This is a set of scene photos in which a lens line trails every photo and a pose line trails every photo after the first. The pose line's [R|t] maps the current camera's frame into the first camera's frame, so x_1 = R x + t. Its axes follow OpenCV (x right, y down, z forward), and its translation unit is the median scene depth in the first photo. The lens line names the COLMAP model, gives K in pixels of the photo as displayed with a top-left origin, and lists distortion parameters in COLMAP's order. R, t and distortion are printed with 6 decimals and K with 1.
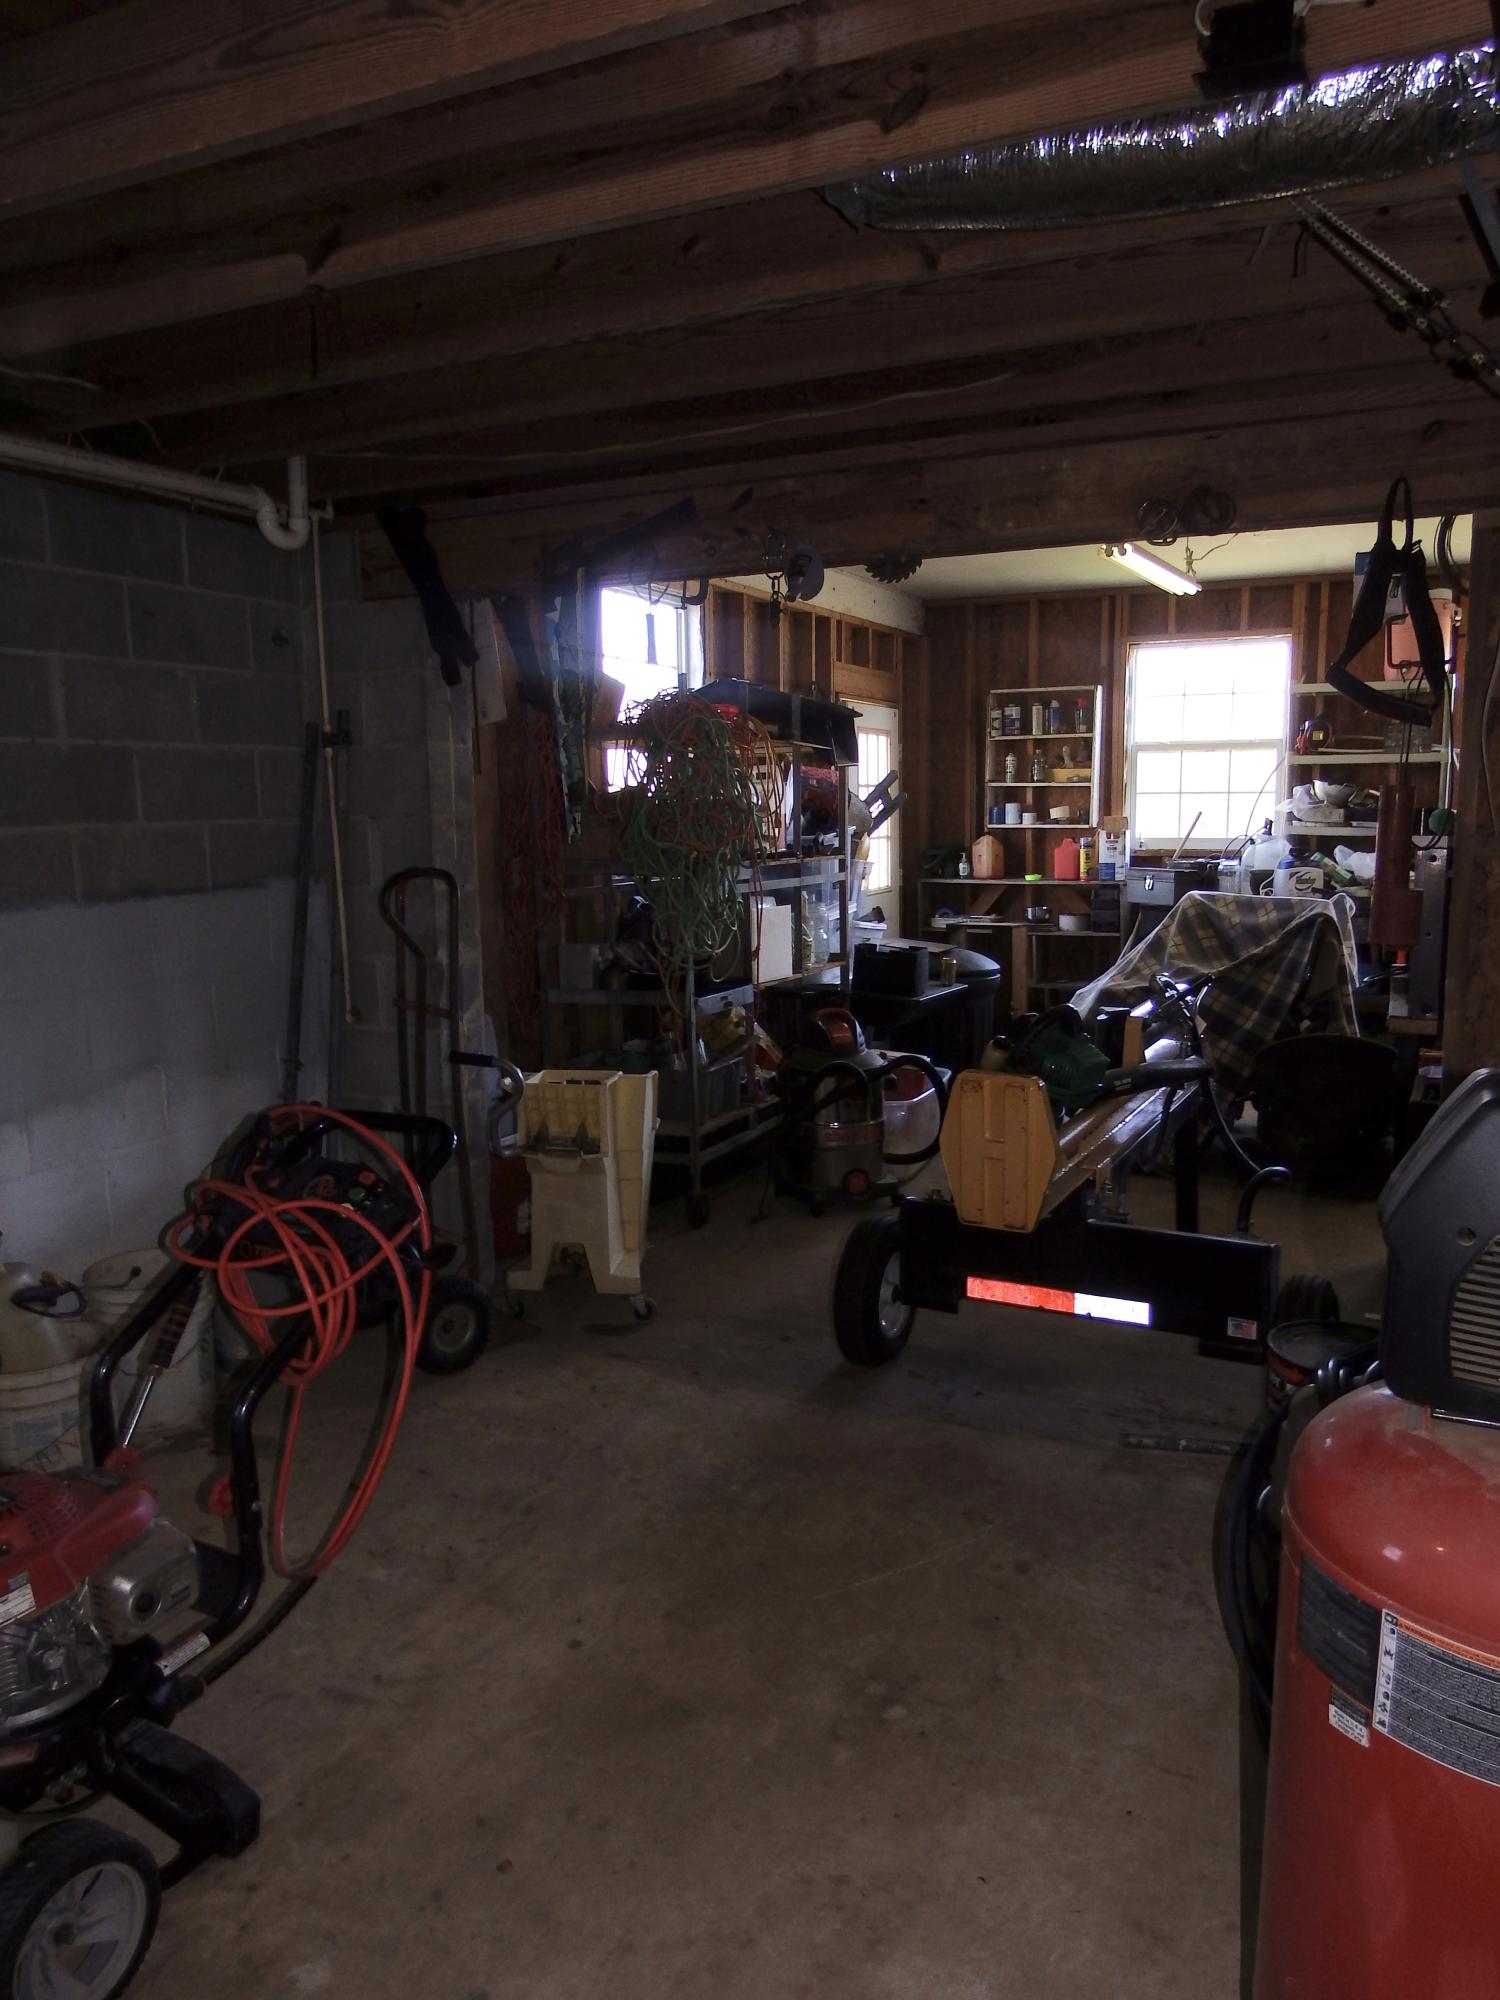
lens RADIAL K [[1486.3, 0, 750.0], [0, 1486.3, 1000.0], [0, 0, 1]] dist [-0.004491, 0.017489]
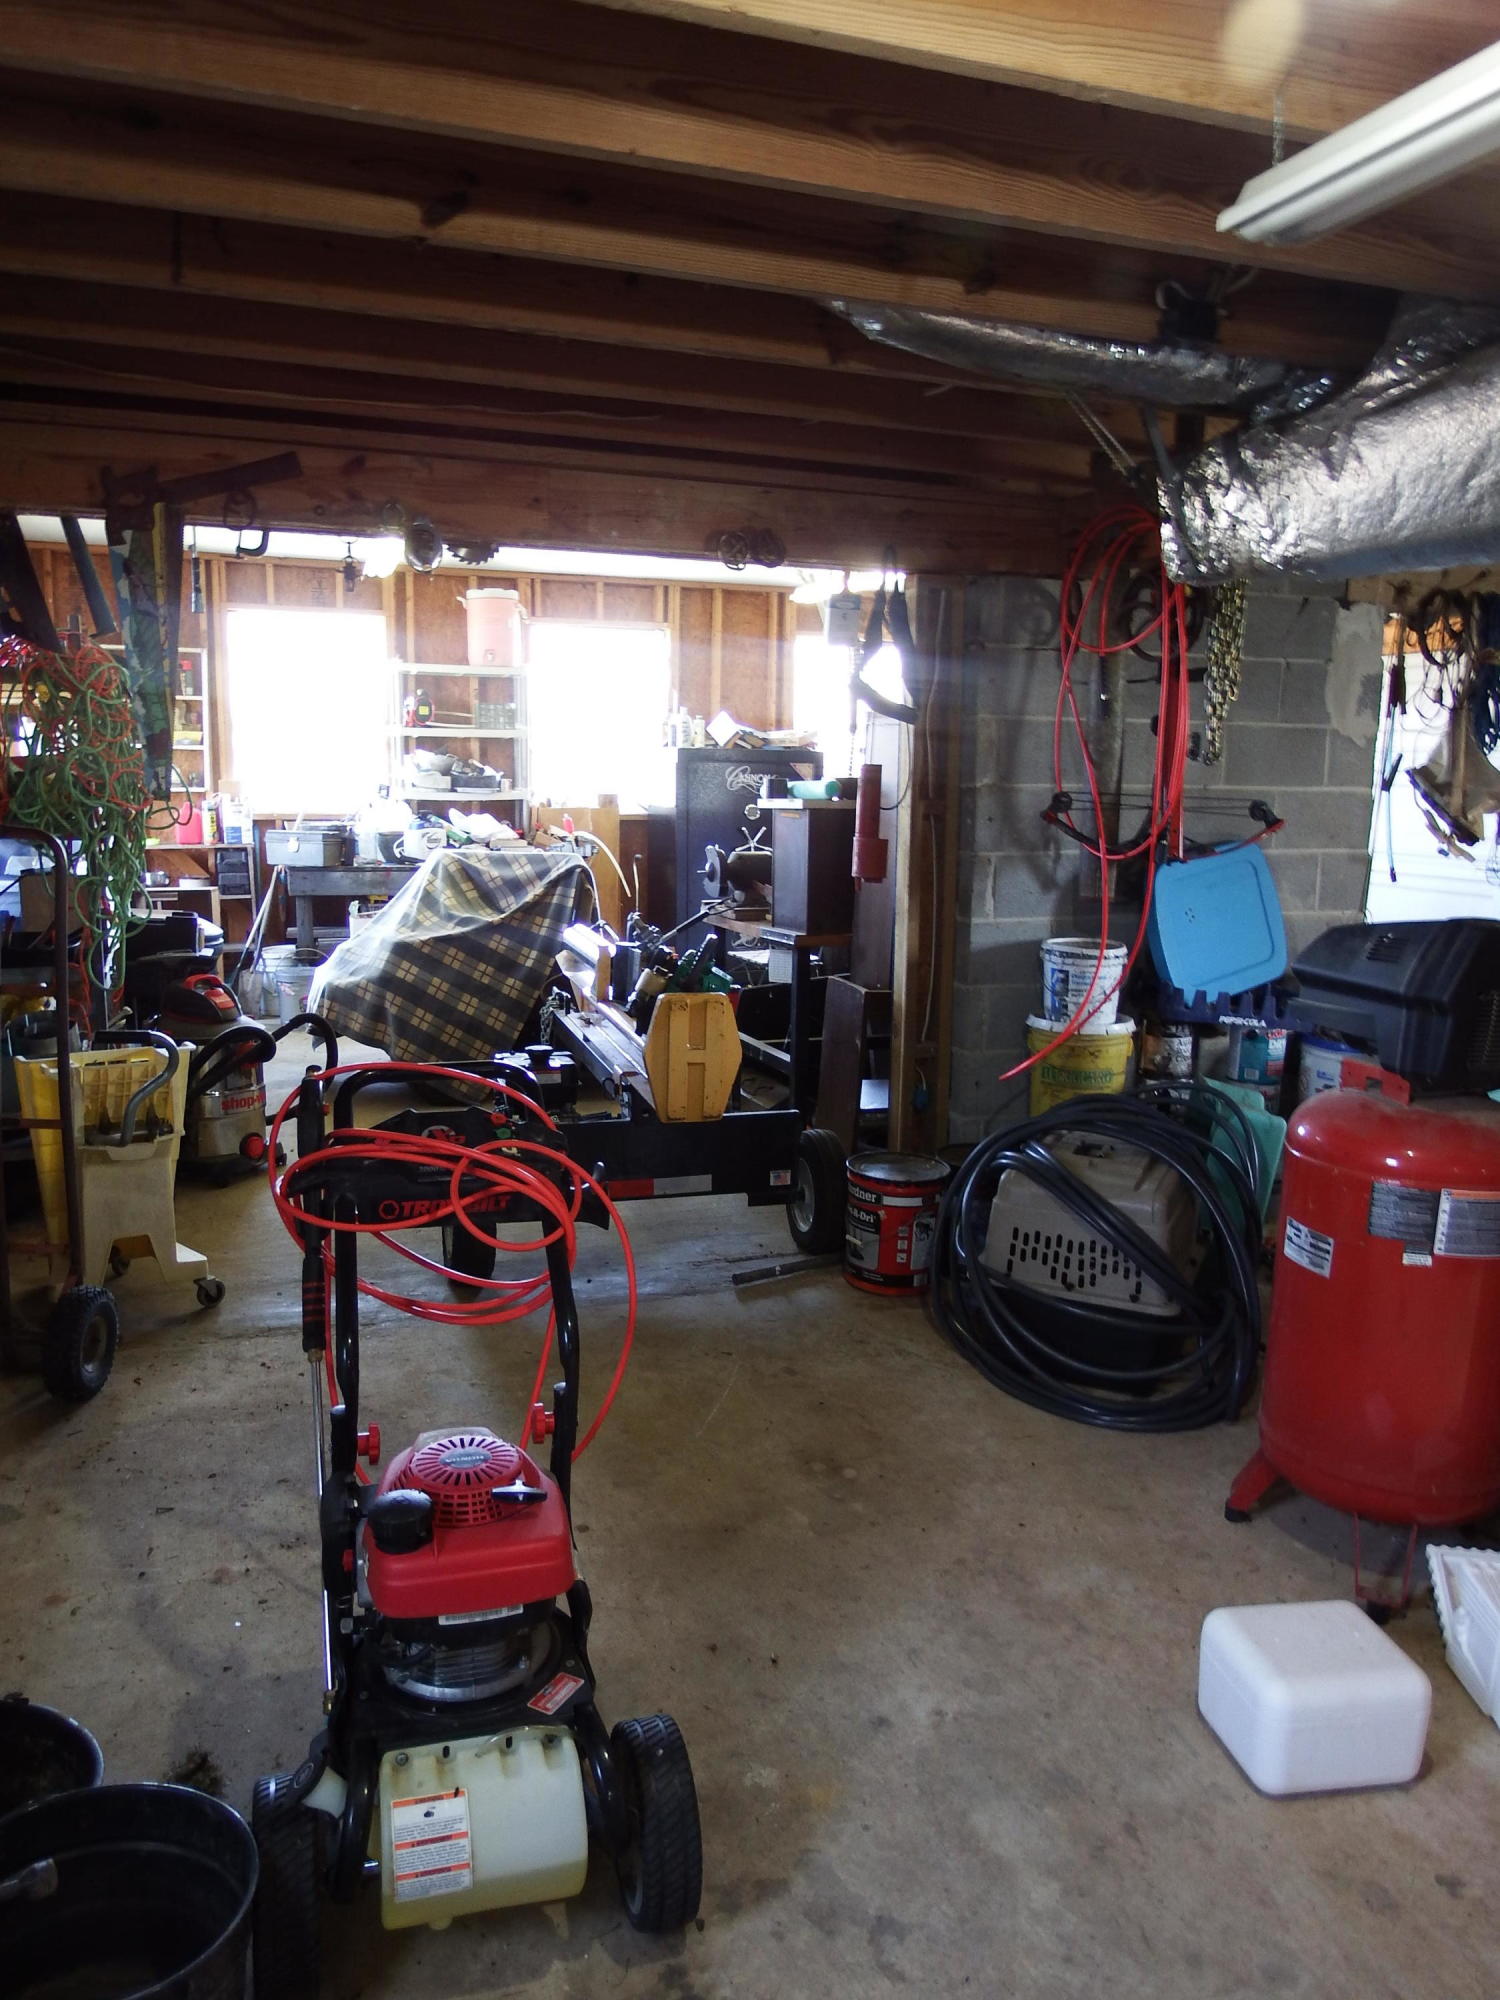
lens RADIAL K [[1532.9, 0, 694.3], [0, 1532.9, 987.5], [0, 0, 1]] dist [-0.010644, -0.009443]
pose [[0.693162, -0.075936, 0.716771, -0.437936], [0.068264, 0.996881, 0.039595, -0.002621], [-0.717542, 0.021484, 0.696183, 0.074536]]
